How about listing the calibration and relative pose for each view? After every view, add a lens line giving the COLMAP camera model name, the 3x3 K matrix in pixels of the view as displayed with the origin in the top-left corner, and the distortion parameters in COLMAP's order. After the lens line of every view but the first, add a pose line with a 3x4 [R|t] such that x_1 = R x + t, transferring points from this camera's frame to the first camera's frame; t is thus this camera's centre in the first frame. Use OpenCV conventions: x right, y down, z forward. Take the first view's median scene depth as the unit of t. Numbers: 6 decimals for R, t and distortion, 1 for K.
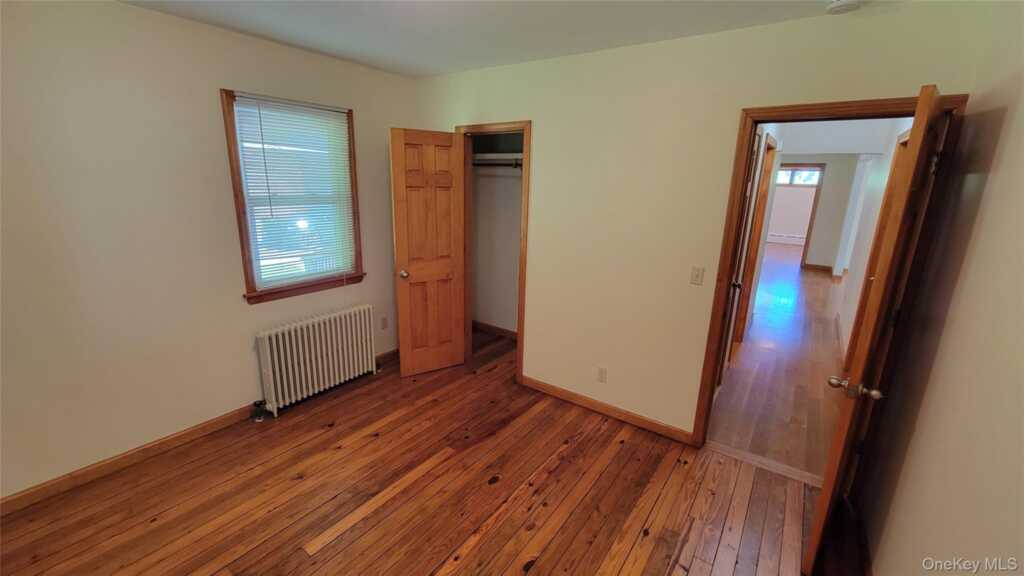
lens RADIAL K [[419.1, 0, 505.9], [0, 419.1, 286.0], [0, 0, 1]] dist [-0.003376, 0.000526]
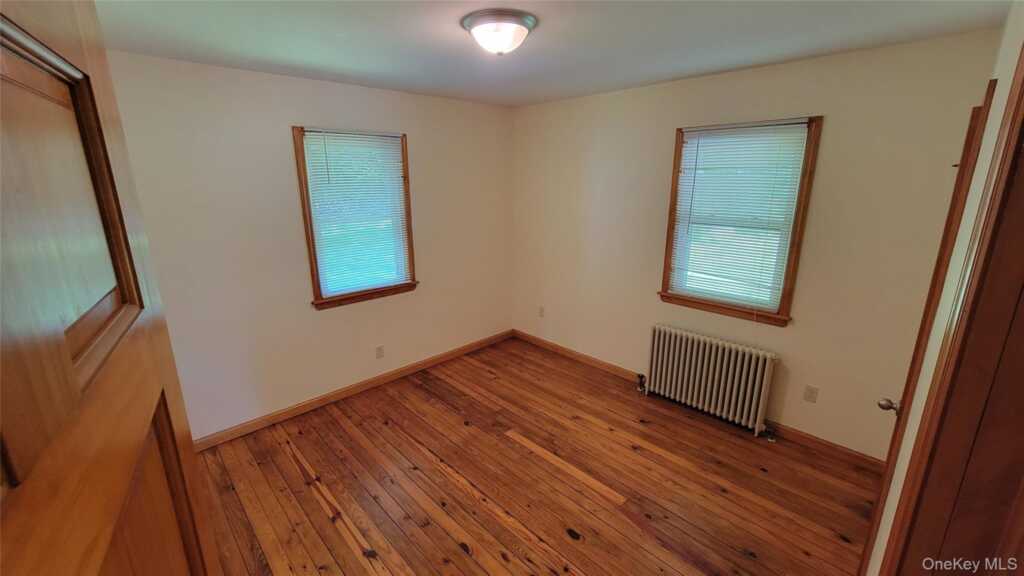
lens RADIAL K [[419.1, 0, 505.9], [0, 419.1, 286.0], [0, 0, 1]] dist [-0.003376, 0.000526]
pose [[-0.180405, 0.224536, -0.957621, 0.679573], [-0.239181, 0.934357, 0.264141, -0.225857], [0.954068, 0.276697, -0.114858, 0.735592]]
